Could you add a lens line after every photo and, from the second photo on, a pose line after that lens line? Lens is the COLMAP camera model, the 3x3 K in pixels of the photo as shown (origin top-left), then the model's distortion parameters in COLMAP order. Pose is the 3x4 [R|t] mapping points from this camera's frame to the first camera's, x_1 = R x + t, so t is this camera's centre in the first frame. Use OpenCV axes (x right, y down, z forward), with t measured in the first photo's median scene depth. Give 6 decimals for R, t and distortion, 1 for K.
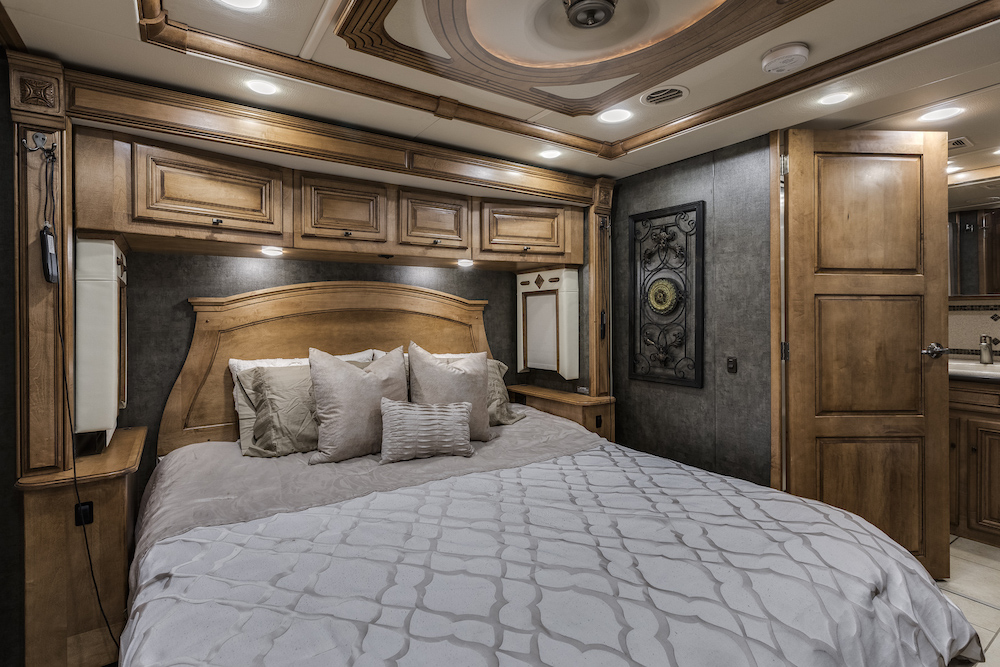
lens RADIAL K [[468.3, 0, 545.0], [0, 468.3, 307.4], [0, 0, 1]] dist [-0.001292, -0.000122]
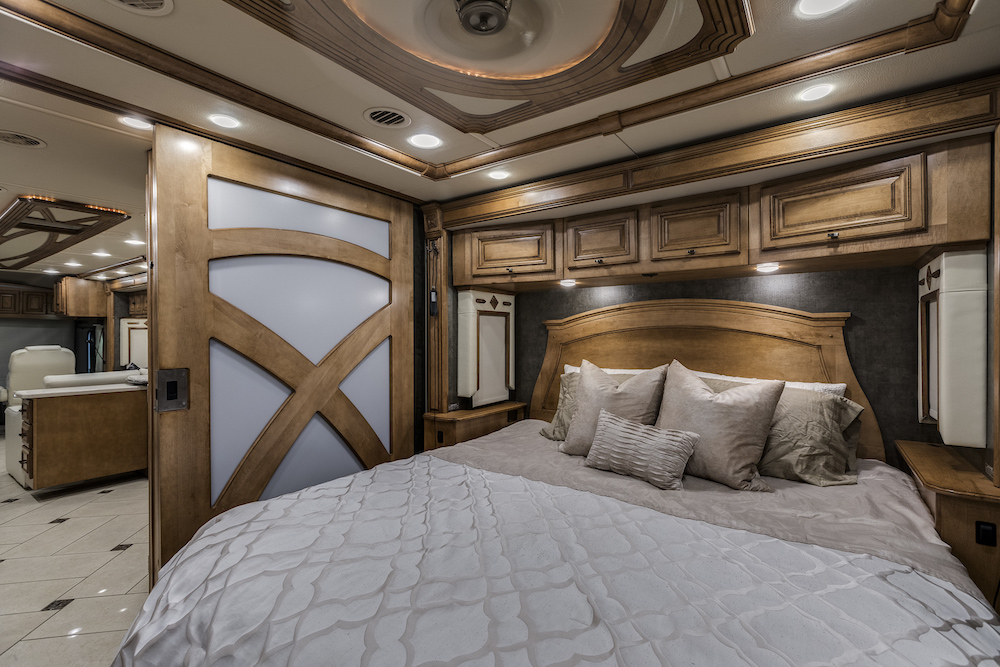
lens RADIAL K [[468.3, 0, 503.2], [0, 468.3, 332.8], [0, 0, 1]] dist [-0.001292, -0.000122]
pose [[0.313064, 0.004551, -0.949721, 0.537224], [0.016978, 0.999802, 0.010388, 0.000470], [0.949580, -0.019376, 0.312924, 0.384437]]
